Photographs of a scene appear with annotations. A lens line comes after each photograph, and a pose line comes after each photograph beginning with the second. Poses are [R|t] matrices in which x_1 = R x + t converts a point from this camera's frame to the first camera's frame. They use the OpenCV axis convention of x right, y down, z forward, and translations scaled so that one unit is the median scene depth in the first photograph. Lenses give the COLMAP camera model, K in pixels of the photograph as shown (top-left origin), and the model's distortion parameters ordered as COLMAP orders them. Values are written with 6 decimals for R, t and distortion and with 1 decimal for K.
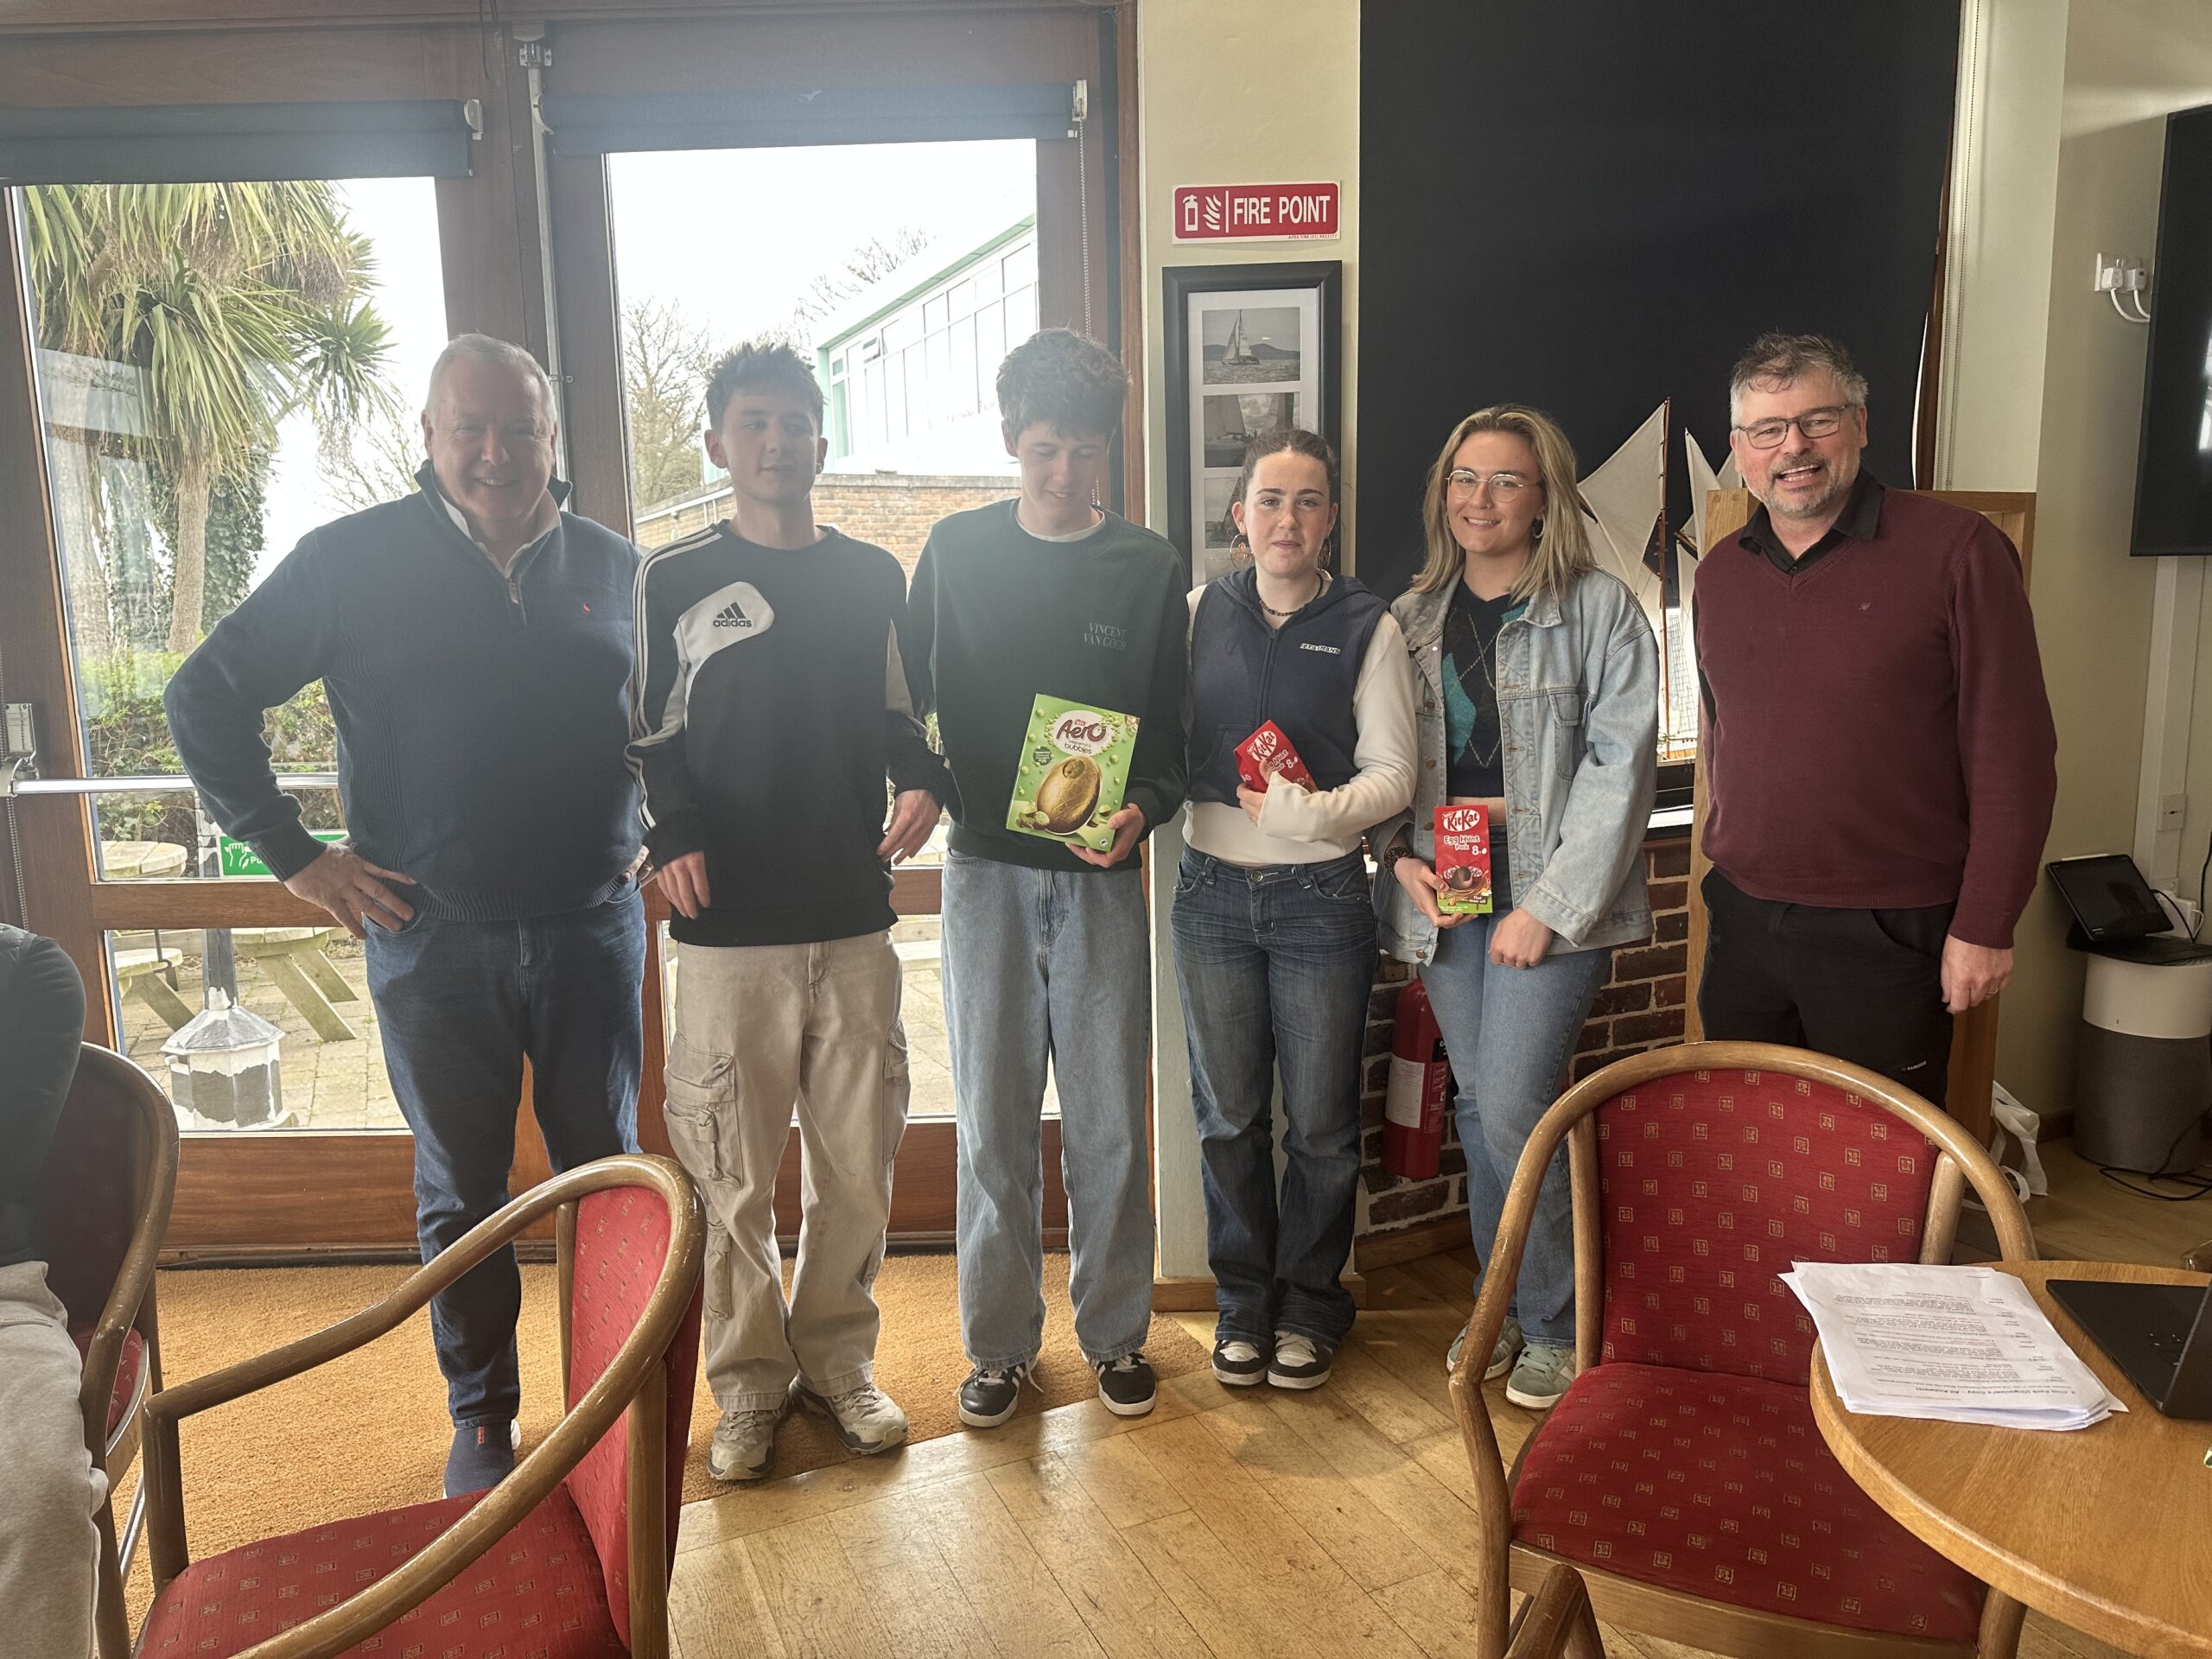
lens RADIAL K [[1536.9, 0, 1108.3], [0, 1536.9, 834.4], [0, 0, 1]] dist [0.028092, -0.040300]
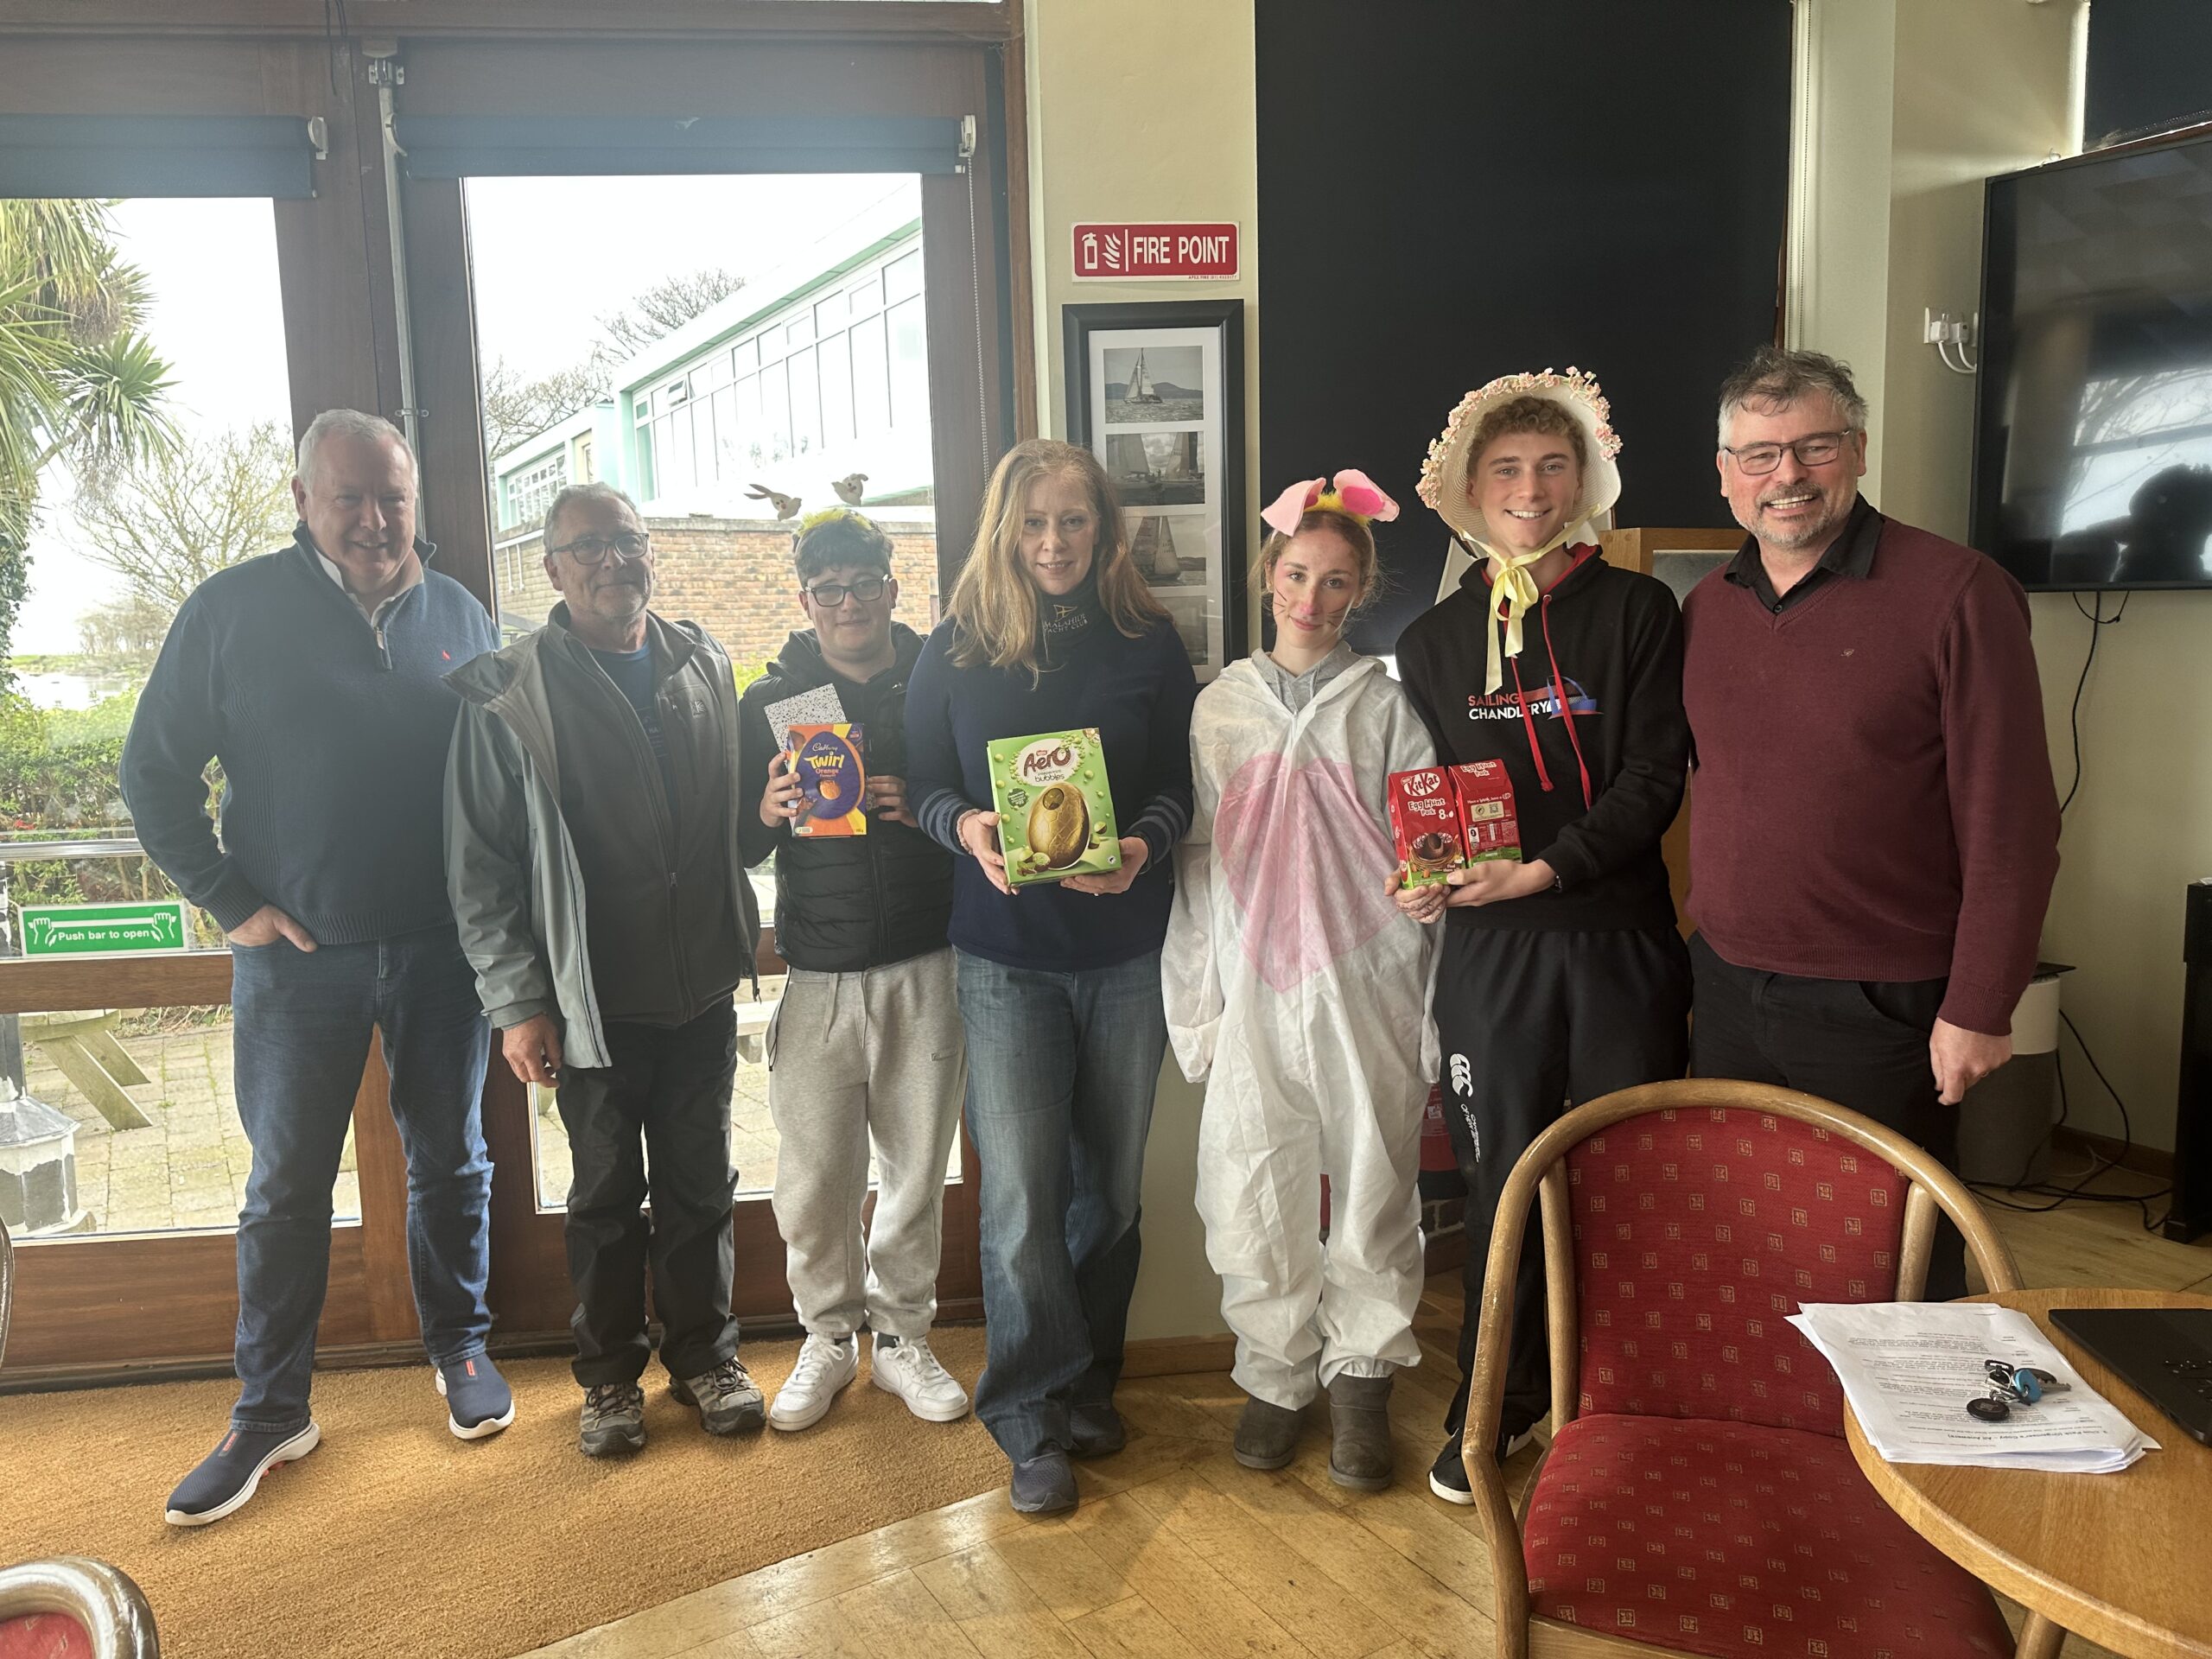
lens RADIAL K [[1539.6, 0, 1091.7], [0, 1539.6, 821.3], [0, 0, 1]] dist [0.024969, -0.034350]
pose [[0.993580, -0.020842, 0.111199, -0.061992], [0.024961, 0.999048, -0.035772, -0.003834], [-0.110348, 0.038318, 0.993154, 0.035010]]
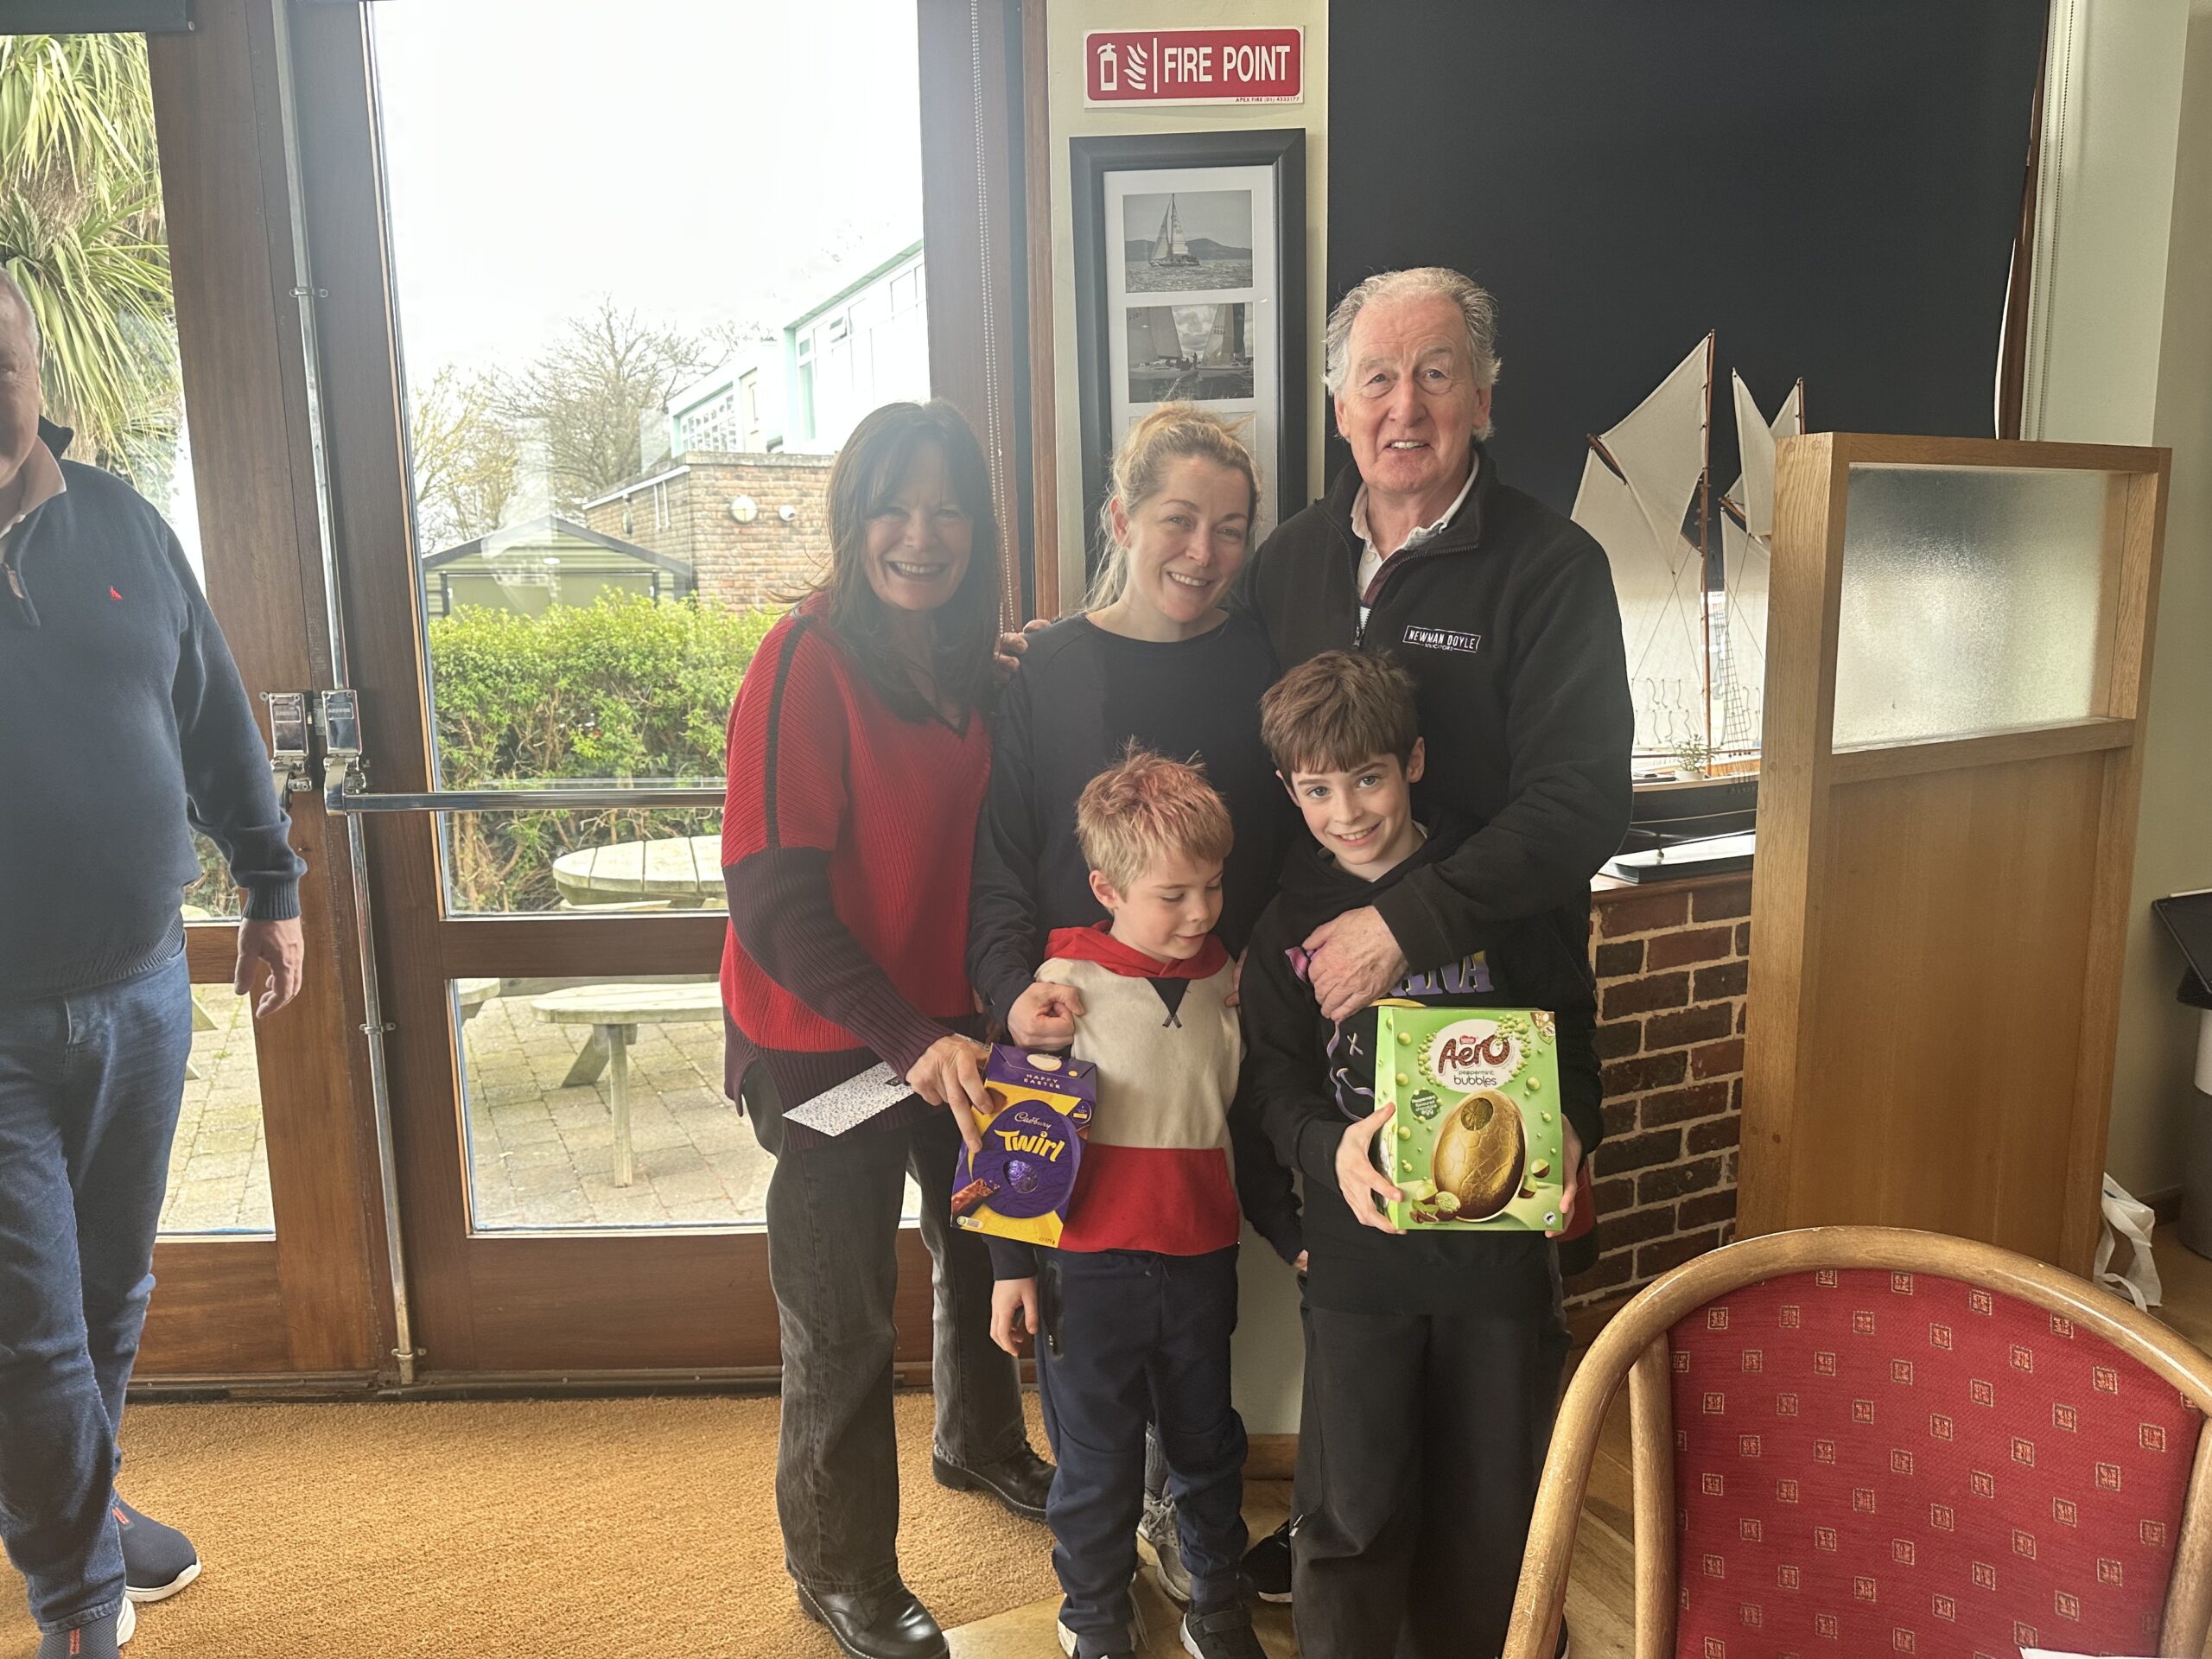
lens RADIAL K [[1536.9, 0, 1108.3], [0, 1536.9, 834.4], [0, 0, 1]] dist [0.028092, -0.040300]
pose [[0.999924, 0.001434, 0.012283, 0.044424], [-0.001512, 0.999979, 0.006334, -0.028512], [-0.012273, -0.006352, 0.999905, 0.232803]]
